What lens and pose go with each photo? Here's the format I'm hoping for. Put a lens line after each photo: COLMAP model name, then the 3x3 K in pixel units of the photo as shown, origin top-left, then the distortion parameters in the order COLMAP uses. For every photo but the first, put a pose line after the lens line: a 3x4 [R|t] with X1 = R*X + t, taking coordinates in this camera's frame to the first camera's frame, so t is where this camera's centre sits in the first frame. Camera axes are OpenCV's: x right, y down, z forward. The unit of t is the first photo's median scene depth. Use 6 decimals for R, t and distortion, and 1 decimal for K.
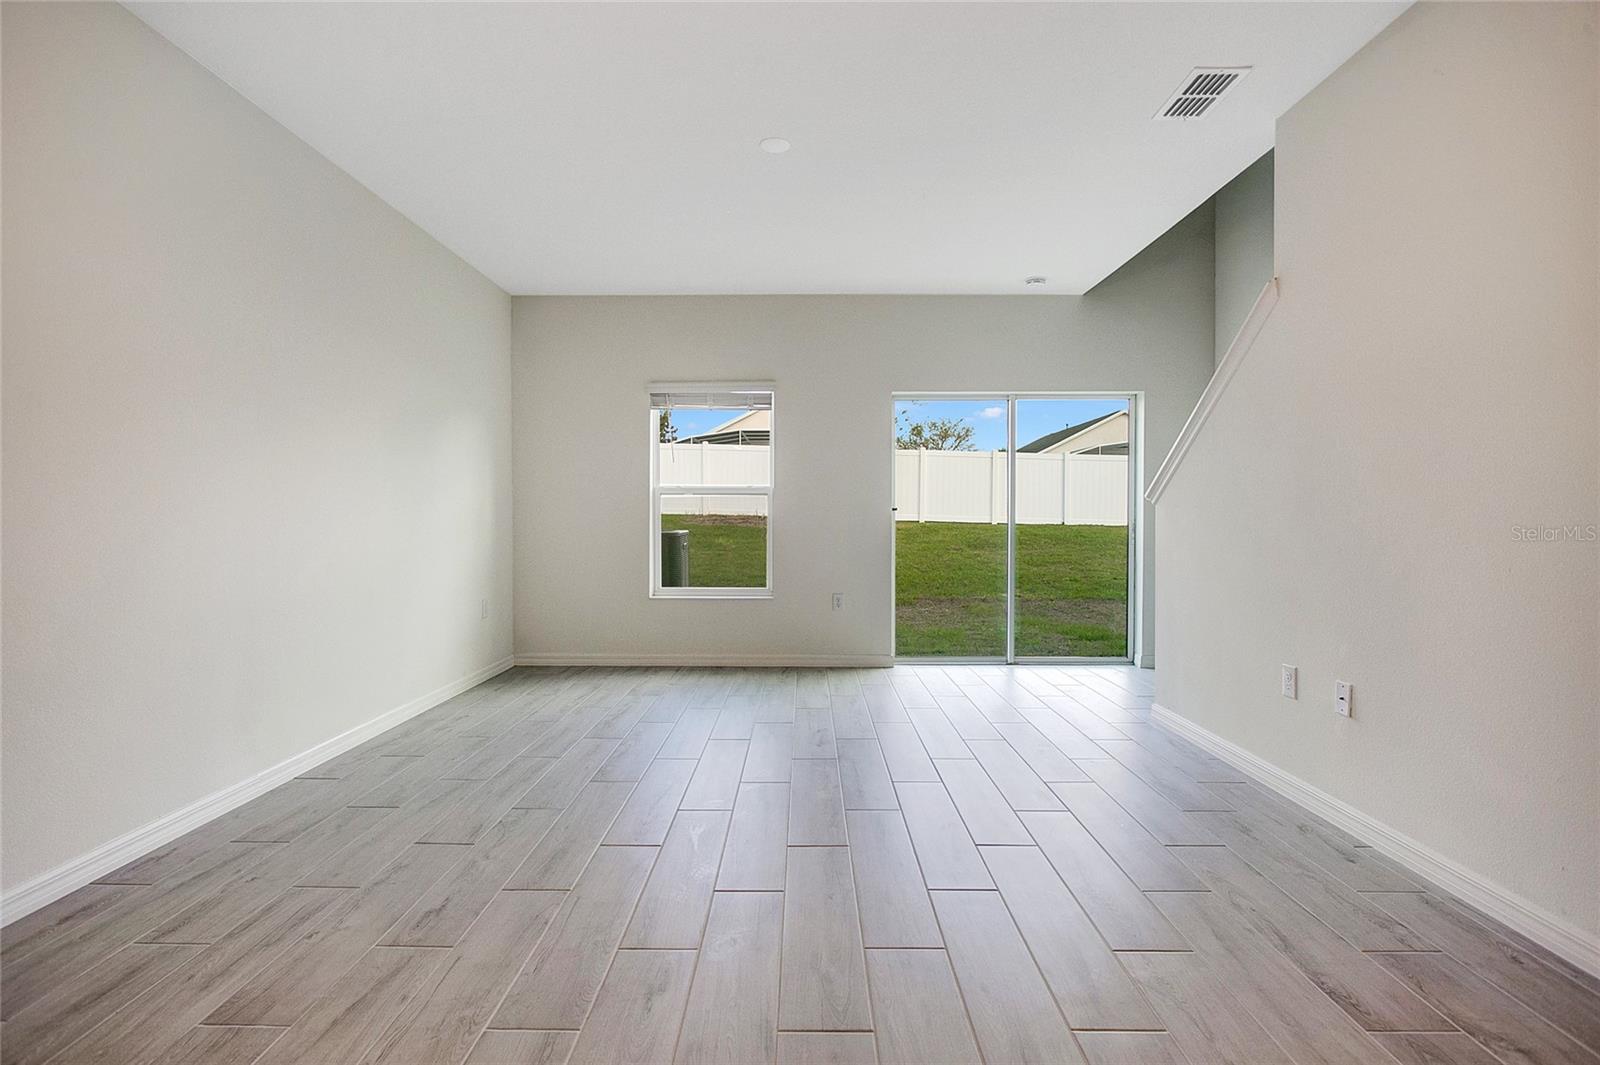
lens RADIAL K [[772.0, 0, 795.9], [0, 772.0, 527.7], [0, 0, 1]] dist [-0.004608, -0.000499]
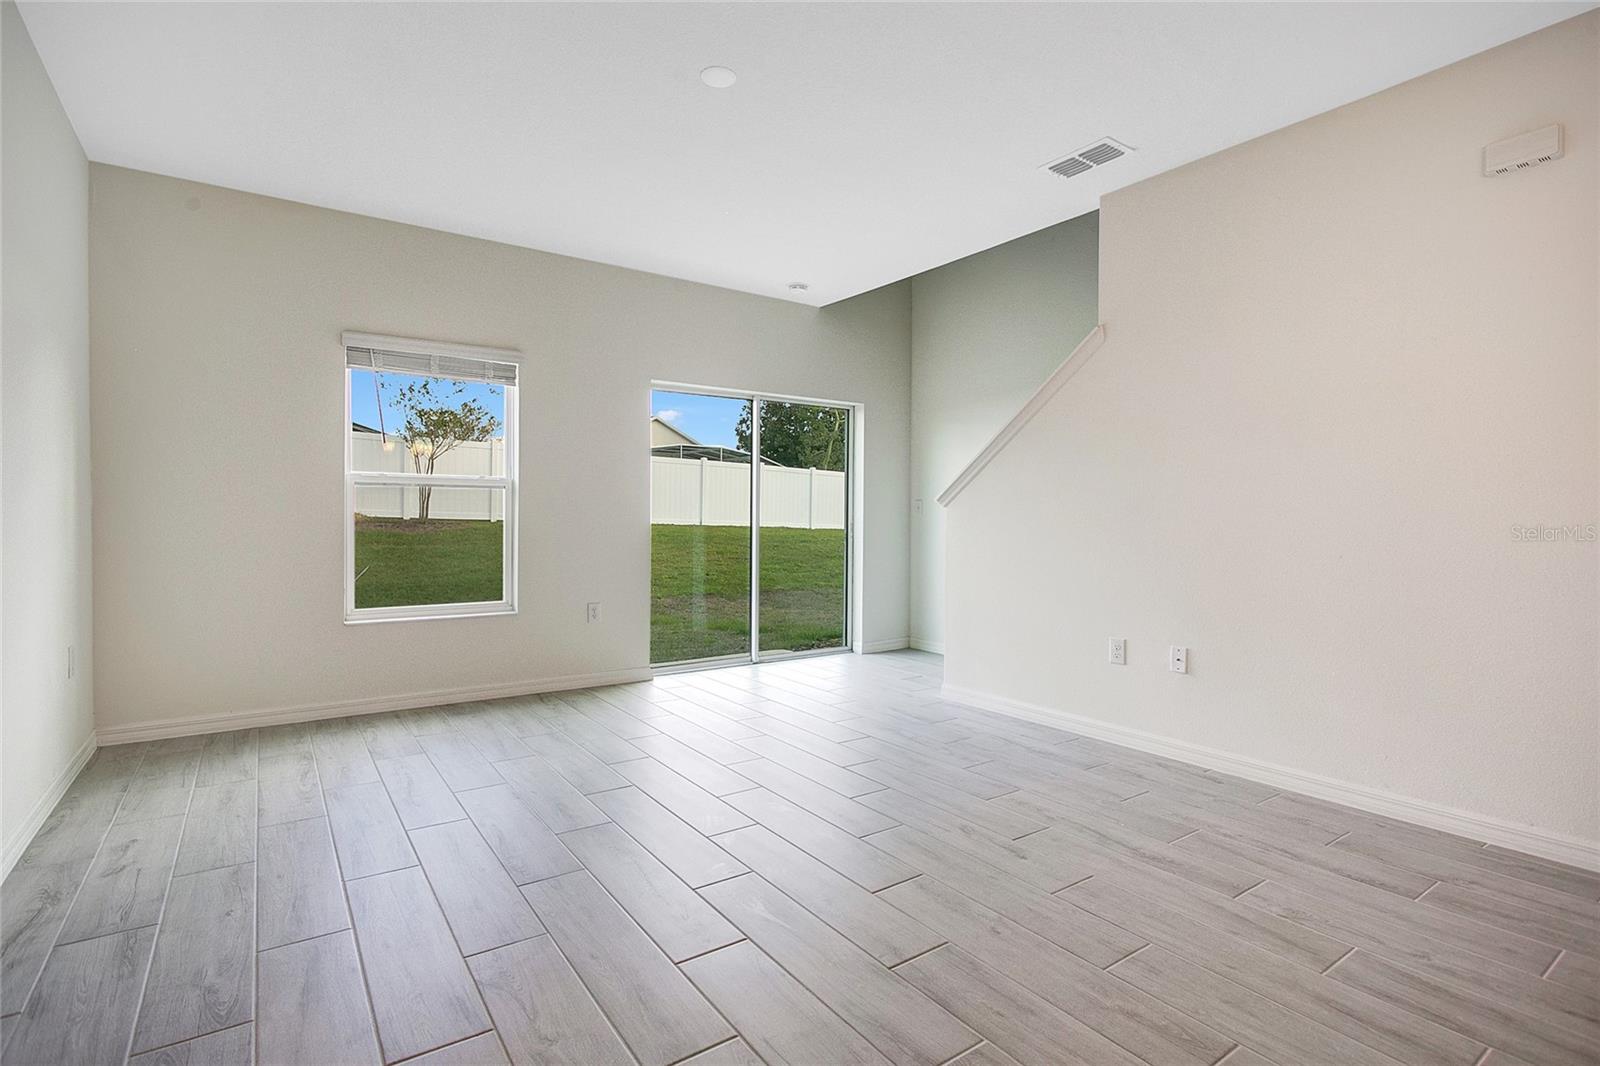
lens RADIAL K [[769.8, 0, 802.8], [0, 769.8, 532.9], [0, 0, 1]] dist [-0.003092, -0.000050]
pose [[0.812124, -0.006695, 0.583446, -0.270979], [0.001914, 0.999959, 0.008810, -0.001943], [-0.583481, -0.006038, 0.812104, 0.156693]]
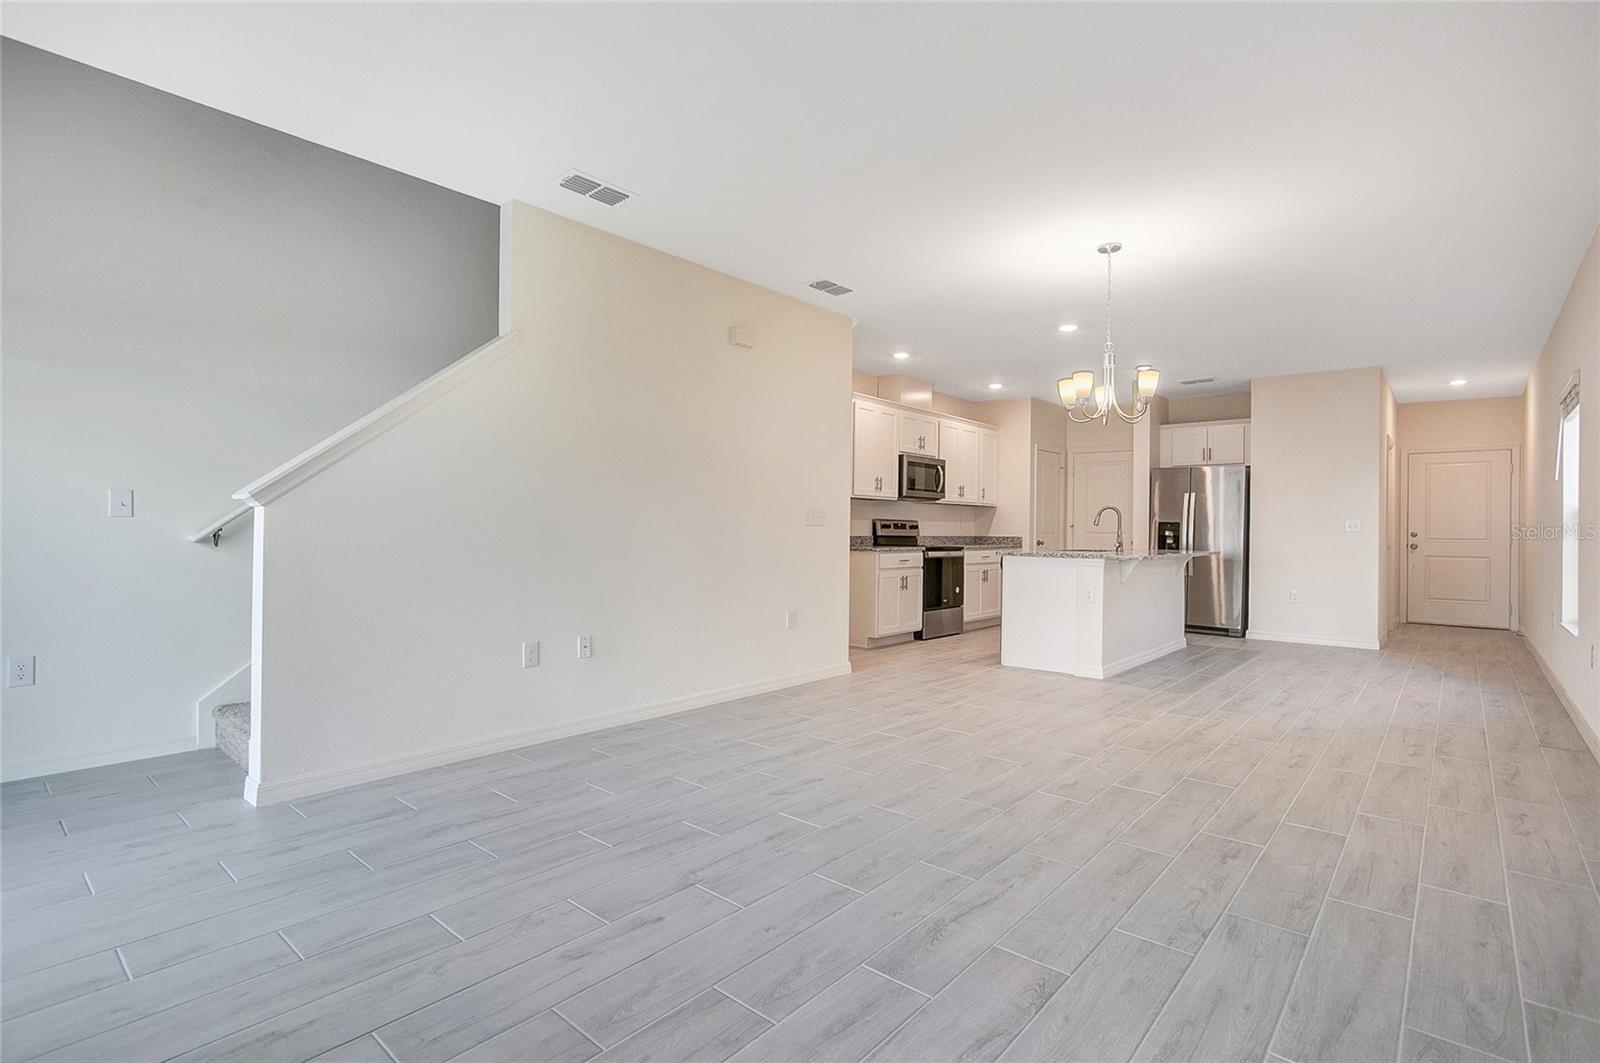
lens RADIAL K [[772.0, 0, 795.9], [0, 772.0, 526.7], [0, 0, 1]] dist [-0.004608, -0.000499]
pose [[-0.764636, -0.006029, 0.644435, -0.282756], [-0.003392, 0.999980, 0.005330, -0.011166], [-0.644454, 0.001889, -0.764641, 0.923572]]
